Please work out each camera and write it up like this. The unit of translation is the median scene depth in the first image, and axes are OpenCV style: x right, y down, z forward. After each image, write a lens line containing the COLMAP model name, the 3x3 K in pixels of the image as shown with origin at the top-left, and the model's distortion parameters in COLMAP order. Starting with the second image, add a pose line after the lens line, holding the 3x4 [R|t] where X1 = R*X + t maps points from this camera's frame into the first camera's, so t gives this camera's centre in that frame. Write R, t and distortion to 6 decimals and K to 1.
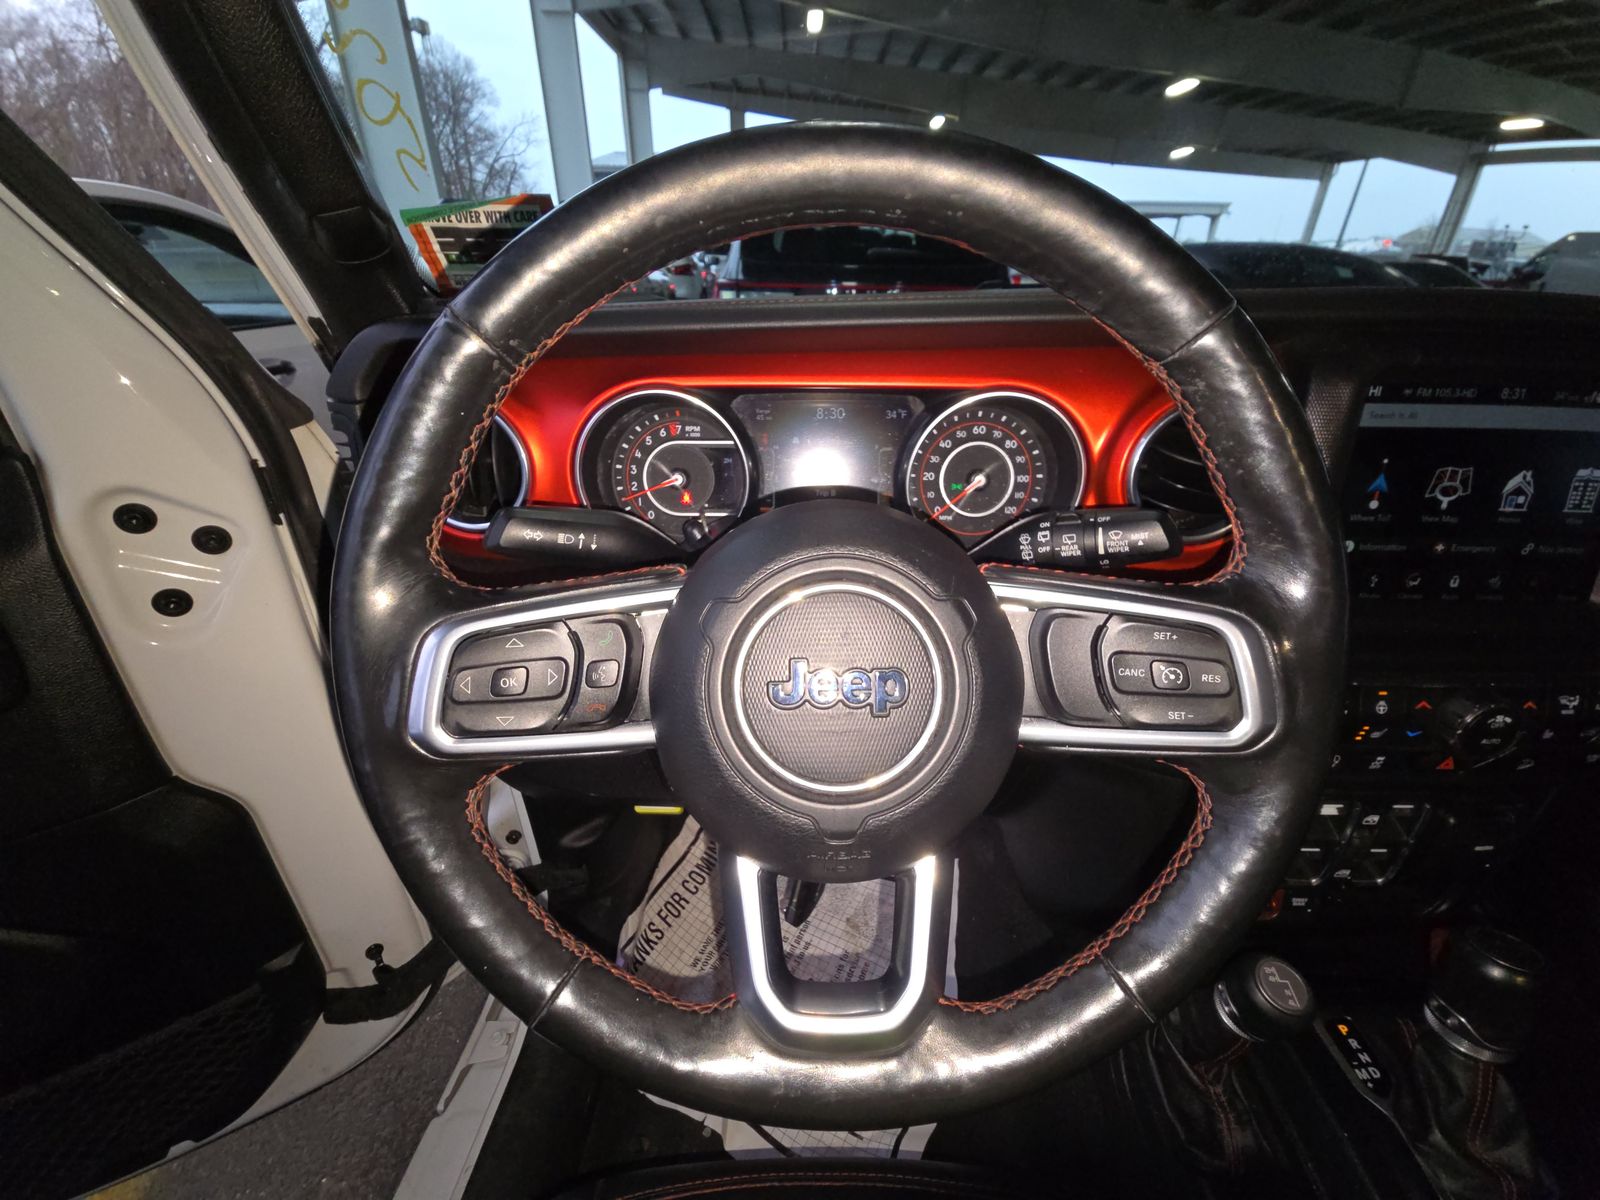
lens RADIAL K [[630.0, 0, 798.2], [0, 630.0, 607.8], [0, 0, 1]] dist [0.000824, 0.000016]
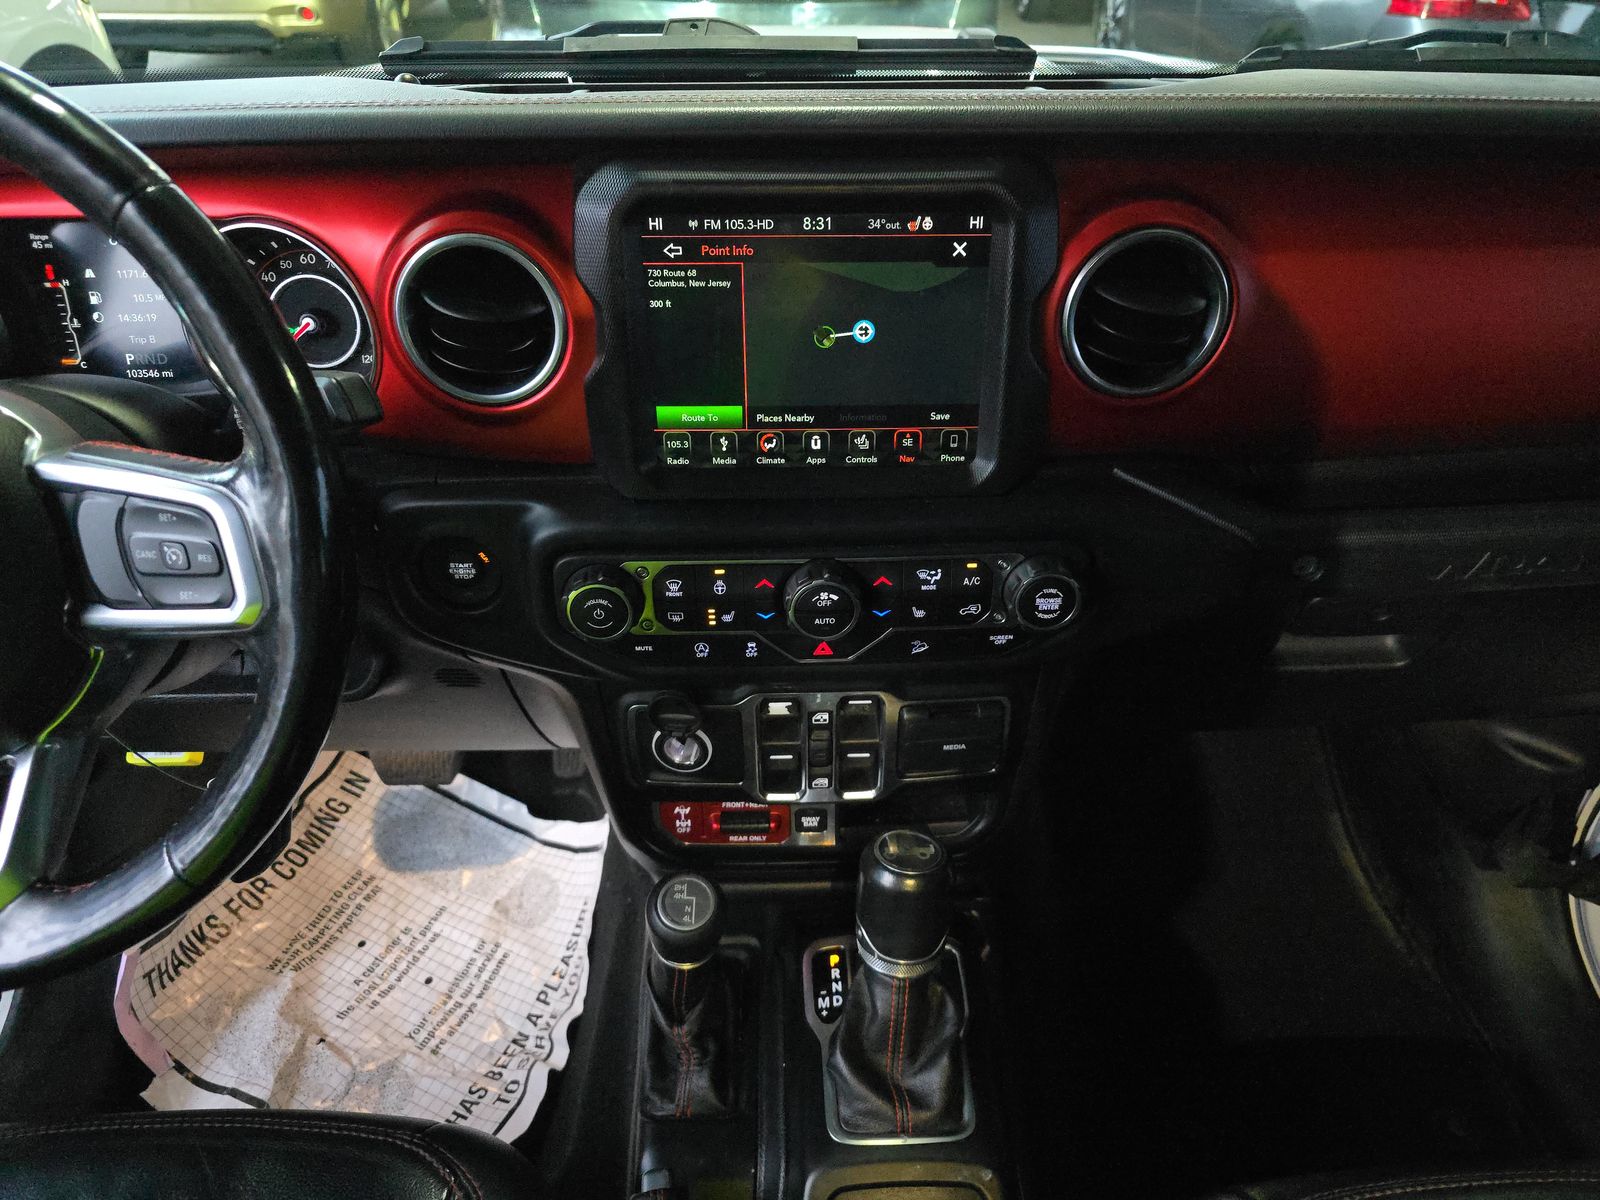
lens RADIAL K [[1053.8, 0, 807.8], [0, 1053.8, 596.1], [0, 0, 1]] dist [0.063423, -0.063233]
pose [[0.999207, -0.027101, 0.029160, 0.854415], [0.023317, 0.992125, 0.123065, -0.009169], [-0.032266, -0.122287, 0.991970, -0.411215]]
